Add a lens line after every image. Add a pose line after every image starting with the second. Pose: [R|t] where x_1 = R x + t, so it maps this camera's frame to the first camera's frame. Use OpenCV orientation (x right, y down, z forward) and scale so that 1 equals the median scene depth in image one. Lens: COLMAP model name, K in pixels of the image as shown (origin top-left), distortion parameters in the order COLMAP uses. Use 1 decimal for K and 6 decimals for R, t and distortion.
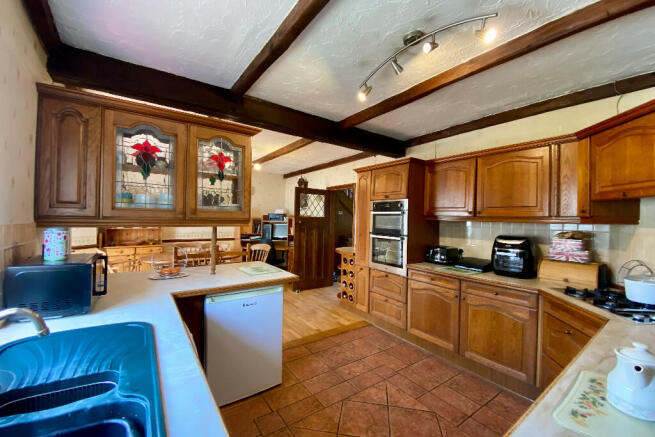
lens RADIAL K [[272.2, 0, 327.5], [0, 272.2, 218.5], [0, 0, 1]] dist [-0.000055, 0.000007]
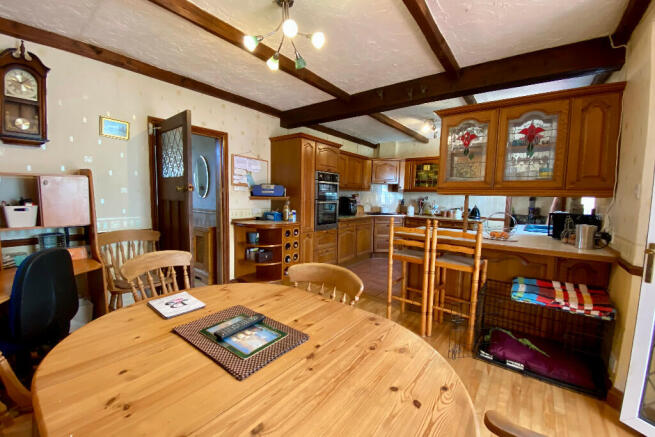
lens RADIAL K [[264.8, 0, 318.0], [0, 264.8, 218.5], [0, 0, 1]] dist [-0.000260, -0.000066]
pose [[-0.273693, -0.107924, 0.955743, -1.256525], [-0.023348, 0.994137, 0.105574, 0.022005], [-0.961534, 0.006581, -0.274608, 1.829214]]
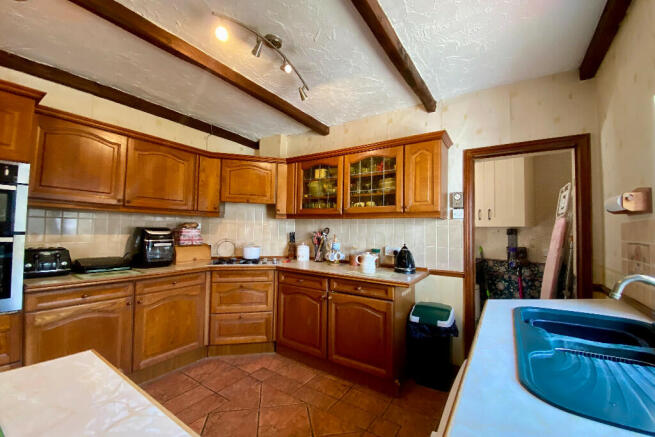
lens RADIAL K [[270.1, 0, 327.5], [0, 270.1, 218.5], [0, 0, 1]] dist [0.026966, -0.000141]
pose [[-0.354622, 0.014560, 0.934896, -0.516712], [-0.023449, 0.999426, -0.024460, 0.041752], [-0.934716, -0.030596, -0.354077, 0.775612]]
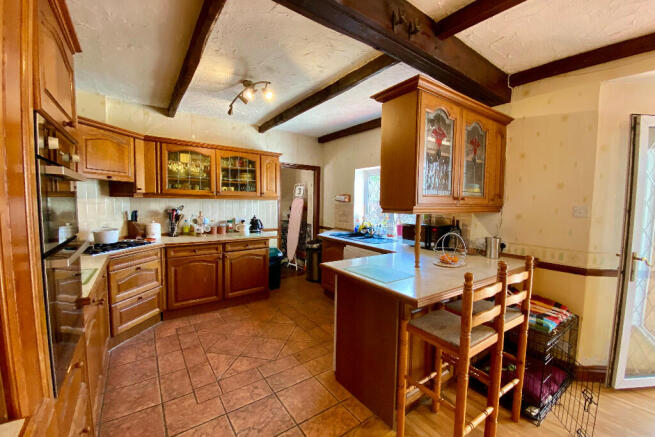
lens RADIAL K [[270.1, 0, 327.5], [0, 270.1, 218.5], [0, 0, 1]] dist [0.026966, -0.000141]
pose [[-0.999418, -0.033753, -0.004875, -0.112504], [-0.034011, 0.996978, 0.069841, -0.003408], [0.002503, 0.069966, -0.997546, 1.761488]]
